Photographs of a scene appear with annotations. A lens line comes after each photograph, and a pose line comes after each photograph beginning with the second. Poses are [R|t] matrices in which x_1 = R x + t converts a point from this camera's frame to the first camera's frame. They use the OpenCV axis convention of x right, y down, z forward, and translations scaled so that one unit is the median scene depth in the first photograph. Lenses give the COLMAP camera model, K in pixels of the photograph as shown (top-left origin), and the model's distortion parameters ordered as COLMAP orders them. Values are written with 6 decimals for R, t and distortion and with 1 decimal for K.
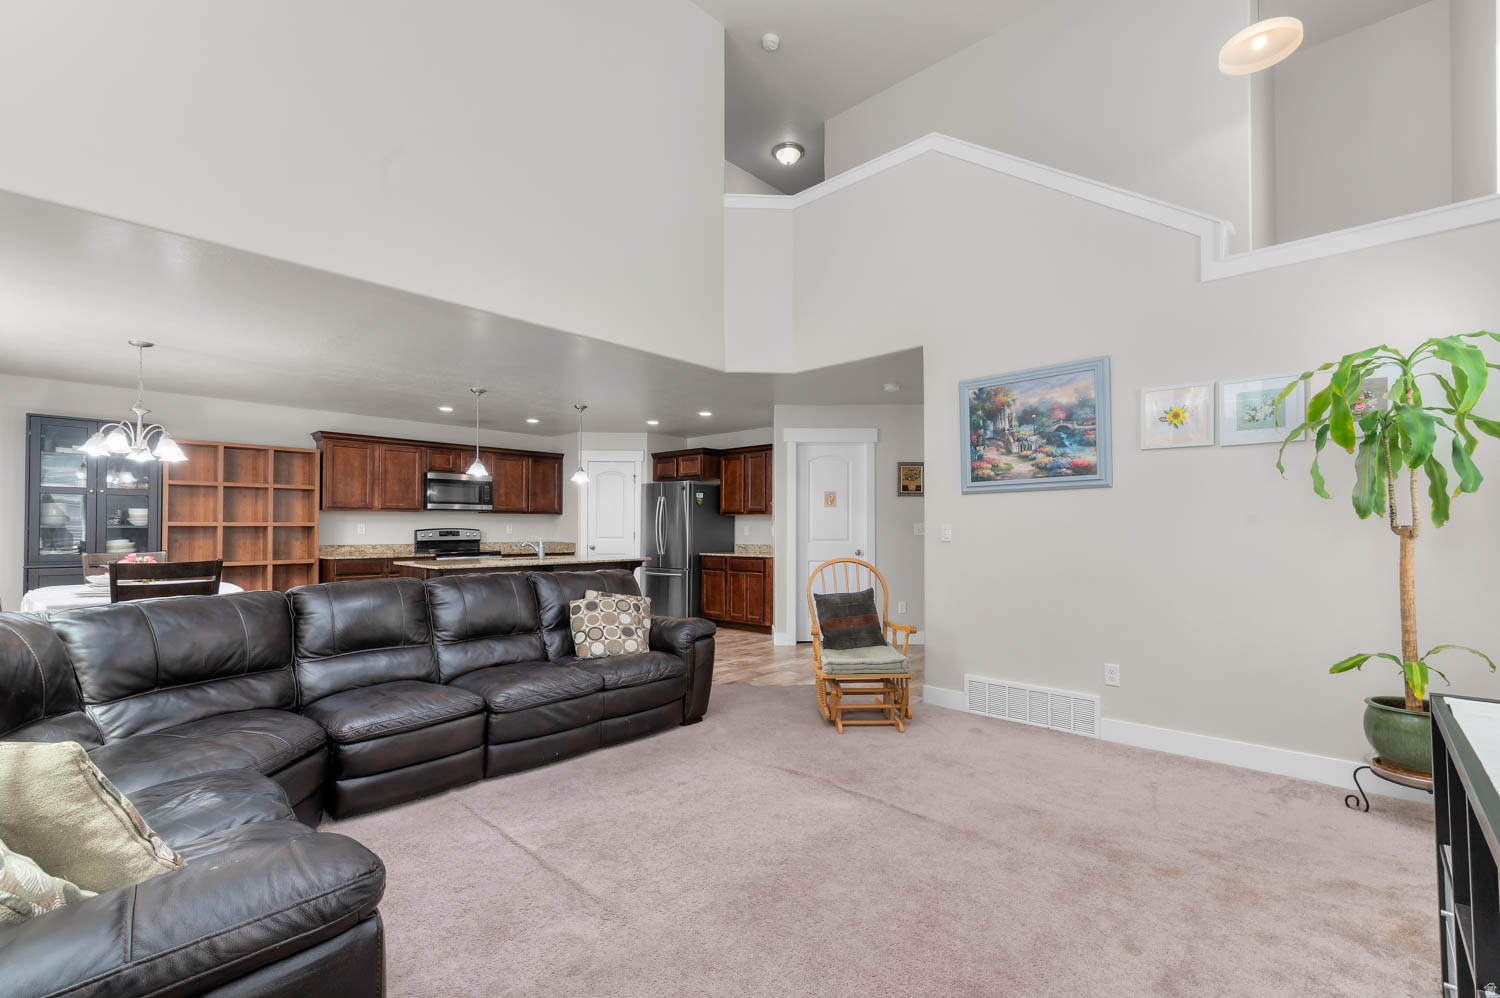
lens RADIAL K [[643.8, 0, 750.0], [0, 643.8, 499.0], [0, 0, 1]] dist [0.000326, 0.000075]
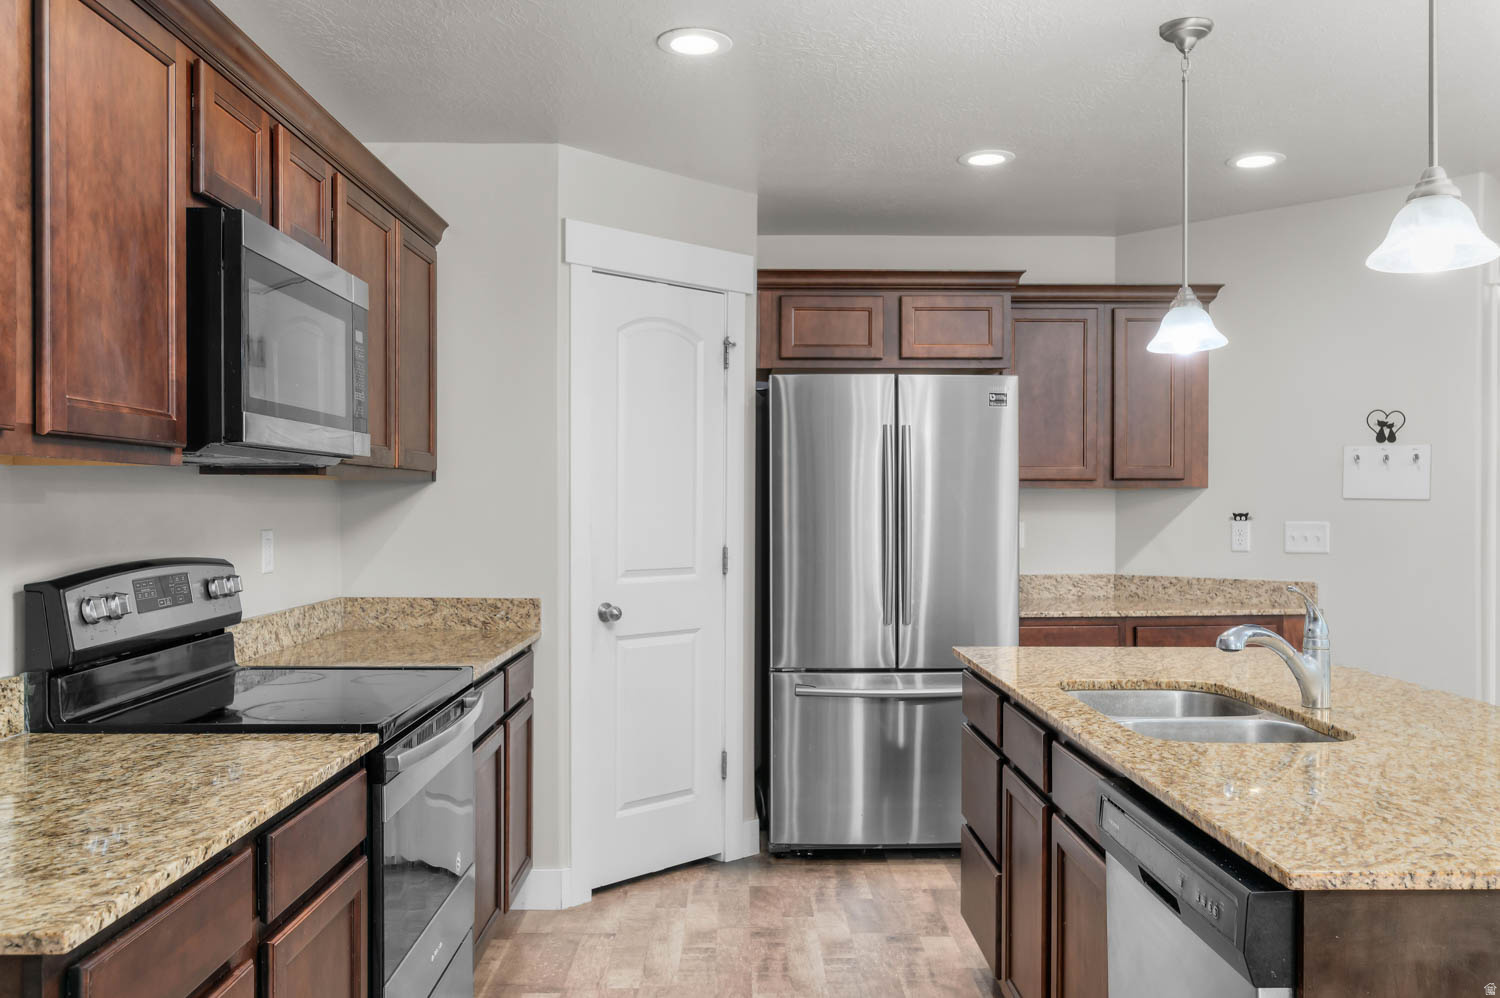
lens RADIAL K [[1267.2, 0, 750.0], [0, 1267.2, 499.0], [0, 0, 1]] dist [0.005373, 0.001089]
pose [[0.710086, -0.006429, 0.704085, -0.668437], [-0.030349, 0.998750, 0.039727, 0.011304], [-0.703460, -0.049578, 0.709003, 0.734987]]
